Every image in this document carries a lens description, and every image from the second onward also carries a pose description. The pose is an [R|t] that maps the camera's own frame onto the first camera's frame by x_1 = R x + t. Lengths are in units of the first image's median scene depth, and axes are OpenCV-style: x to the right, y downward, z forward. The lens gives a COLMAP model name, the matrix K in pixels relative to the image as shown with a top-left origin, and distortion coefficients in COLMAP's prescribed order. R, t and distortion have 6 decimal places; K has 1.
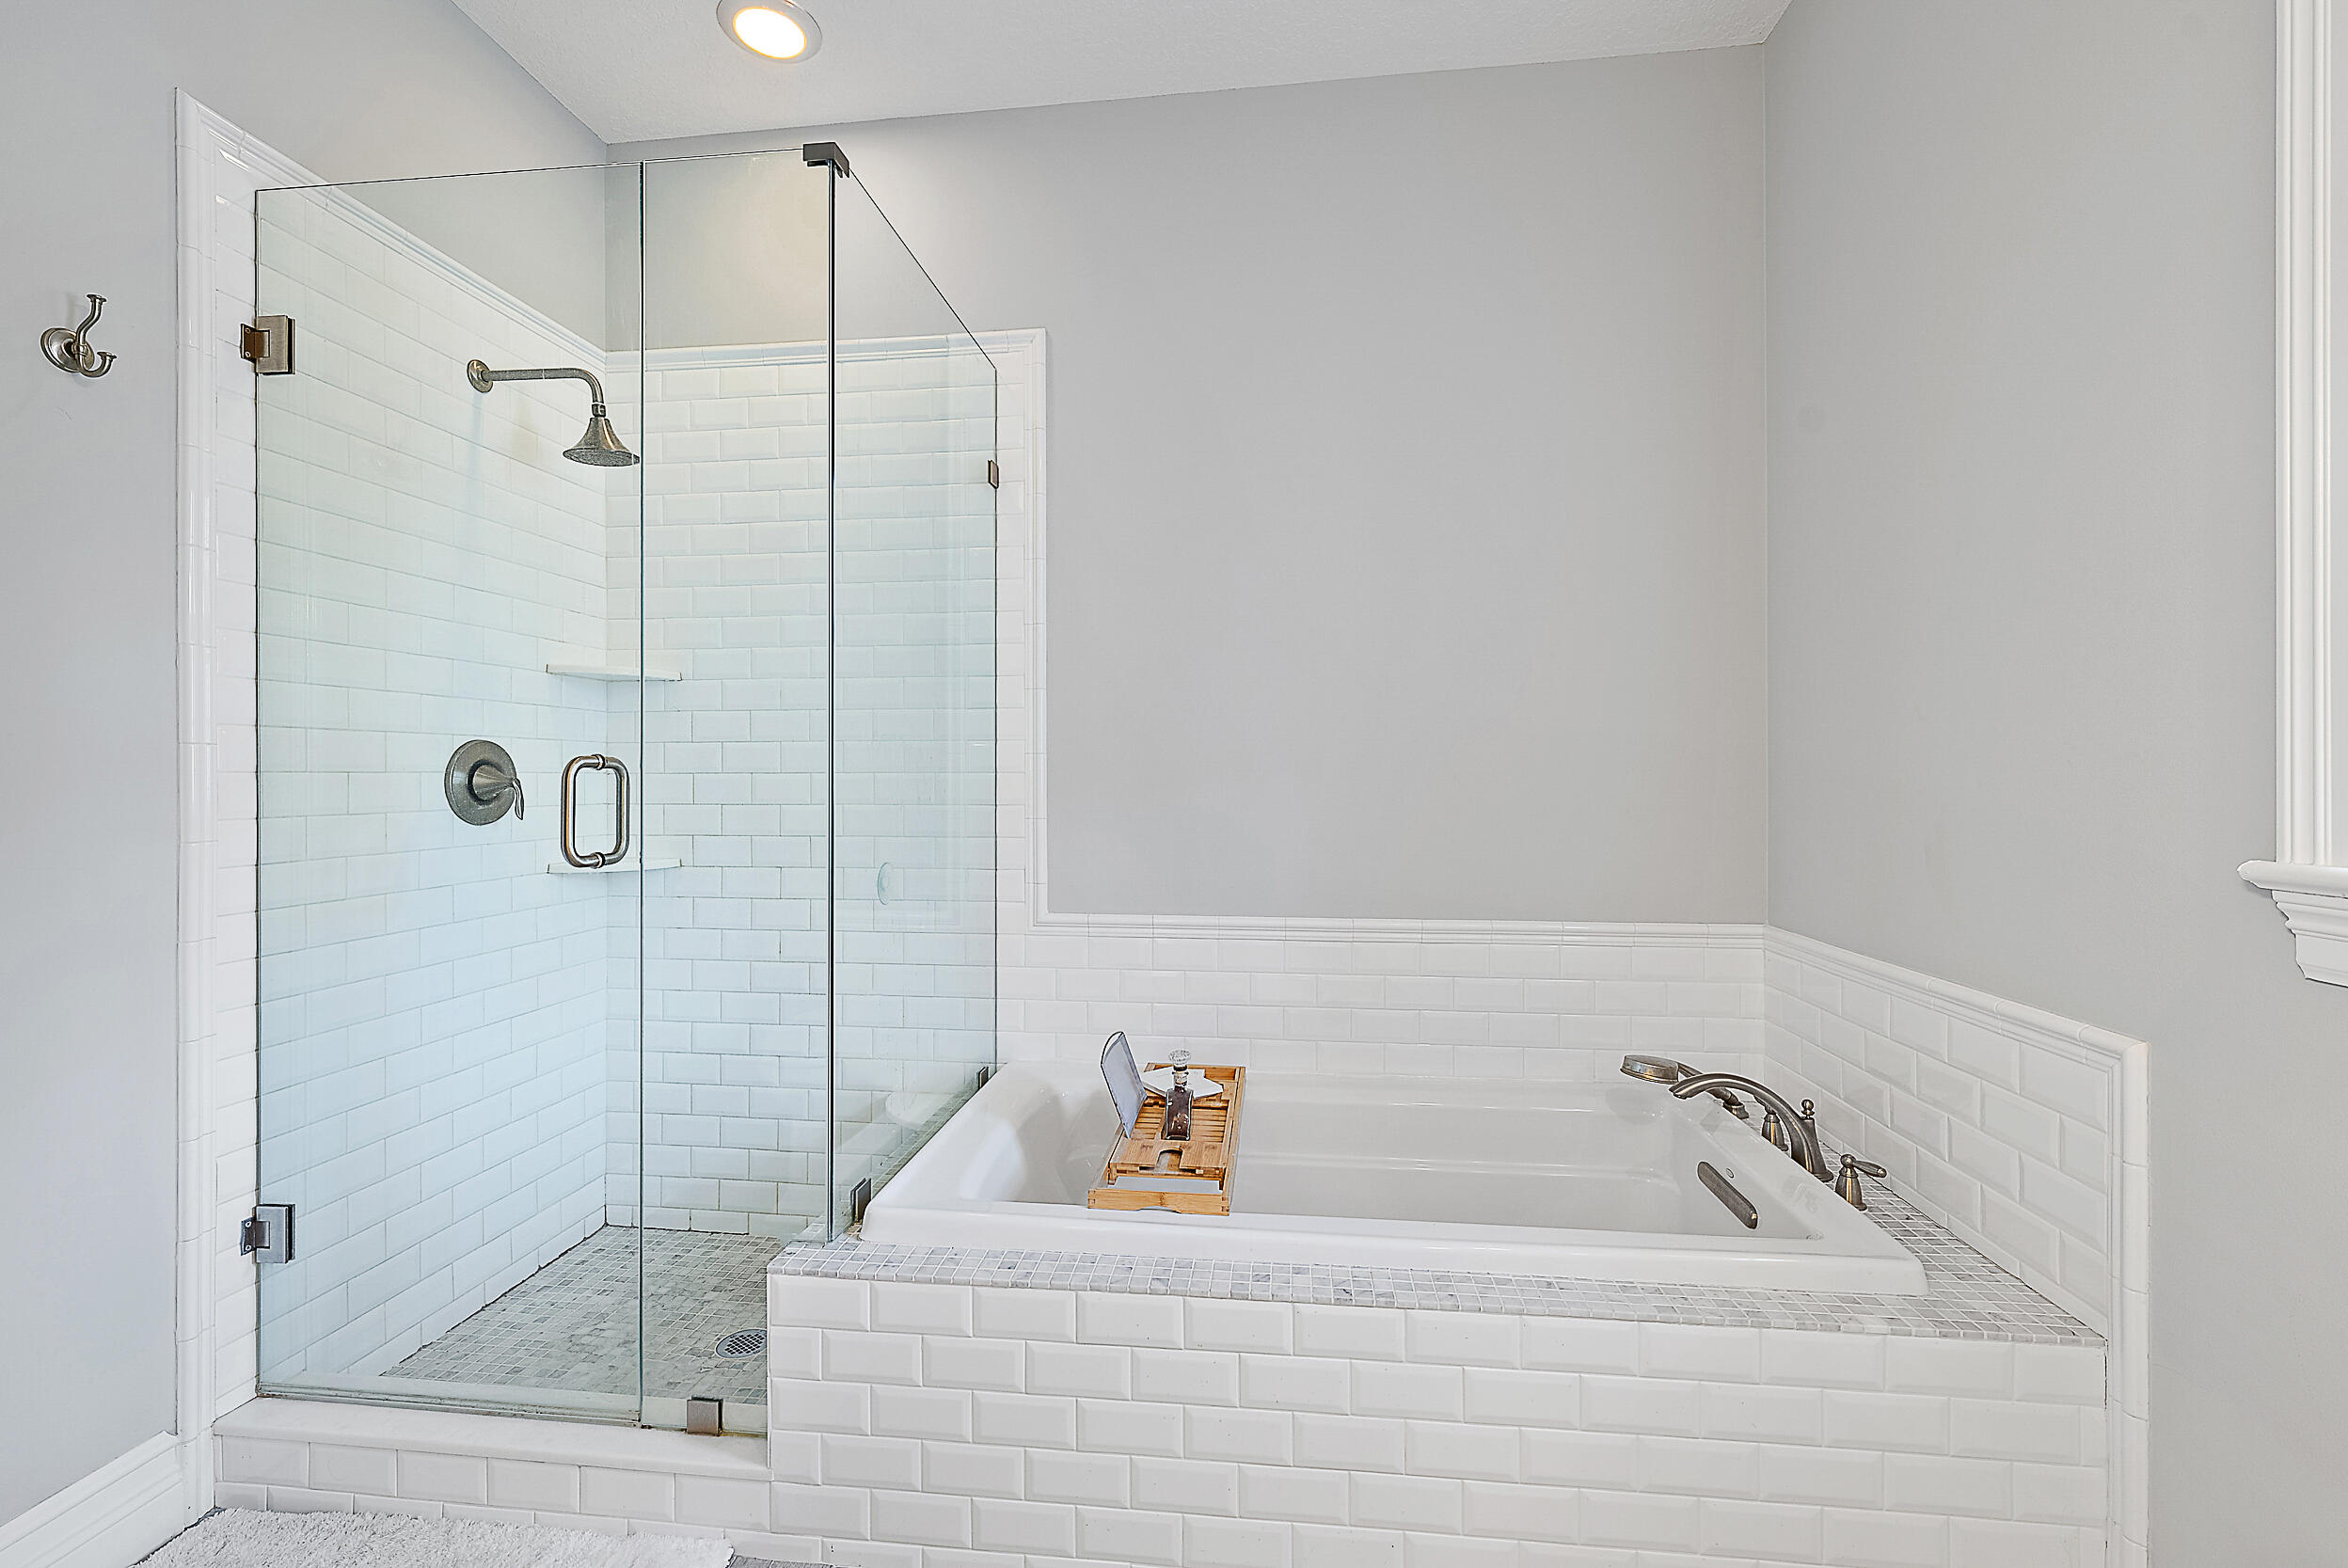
lens RADIAL K [[975.7, 0, 1174.9], [0, 975.7, 779.0], [0, 0, 1]] dist [-0.001207, -0.000040]
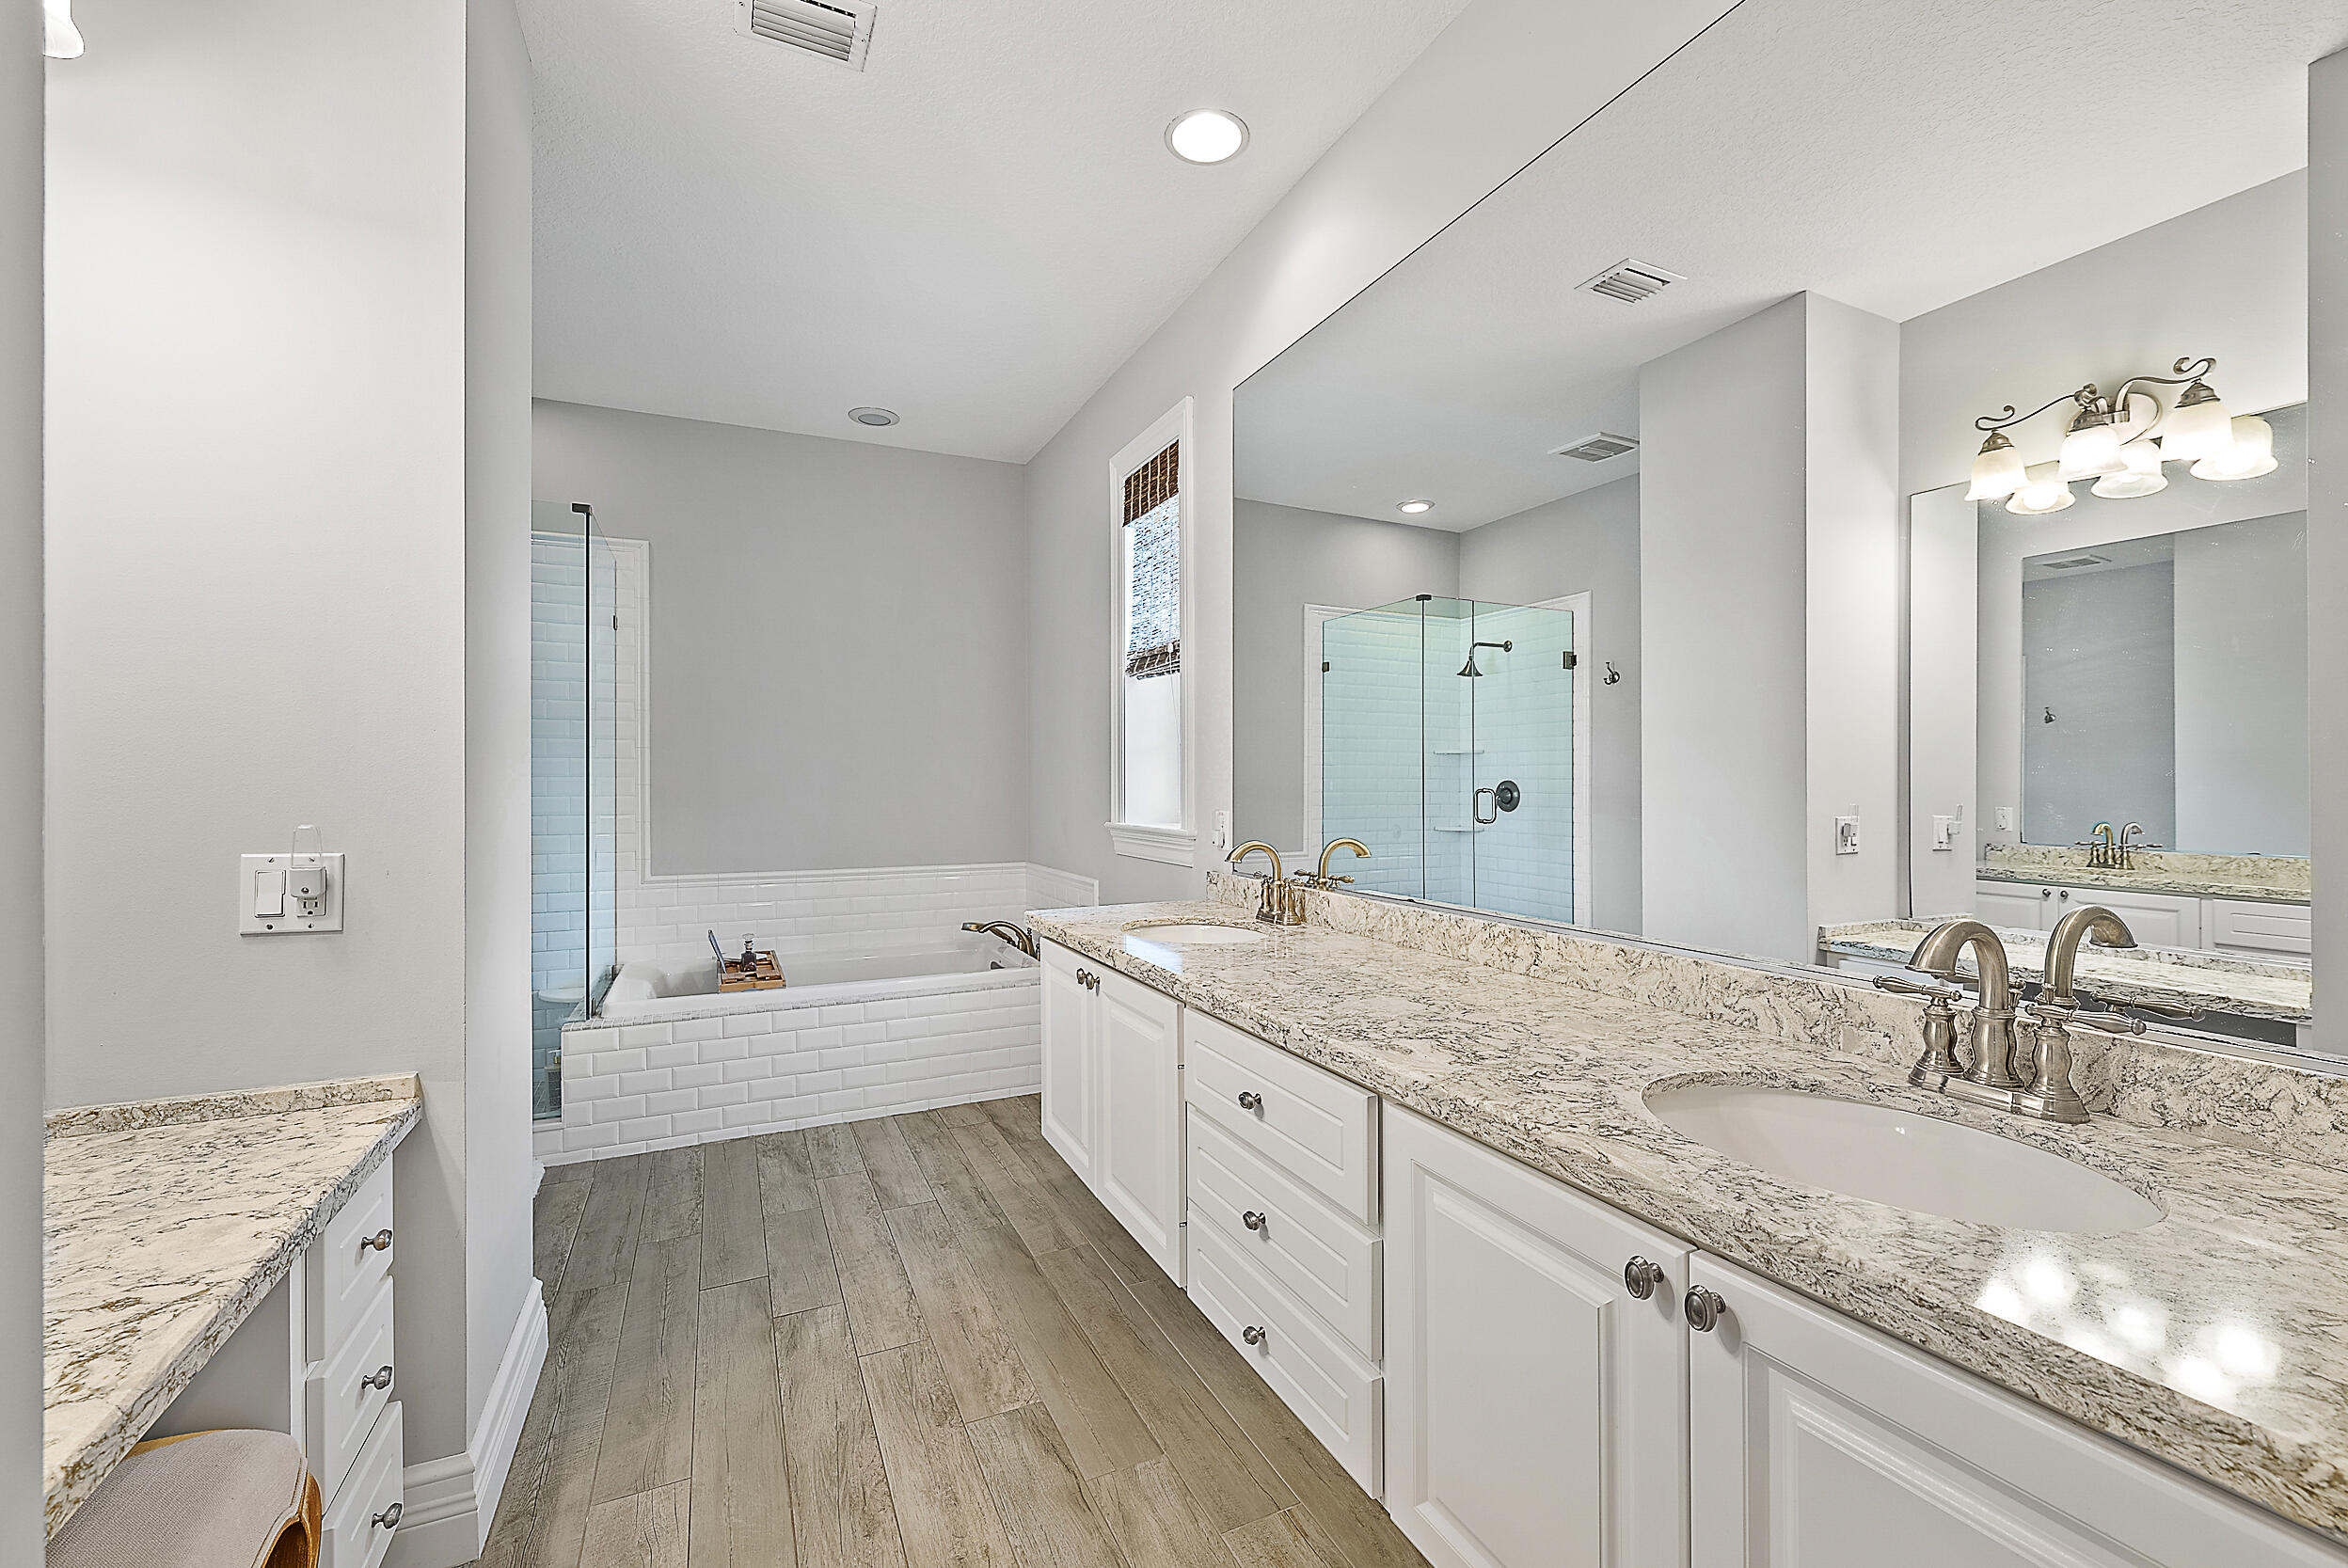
lens RADIAL K [[975.7, 0, 1175.2], [0, 975.7, 776.7], [0, 0, 1]] dist [-0.001207, -0.000040]
pose [[0.850468, -0.002615, 0.526021, -0.301995], [0.003797, 0.999992, -0.001167, -0.040278], [-0.526014, 0.002990, 0.850471, -1.178627]]
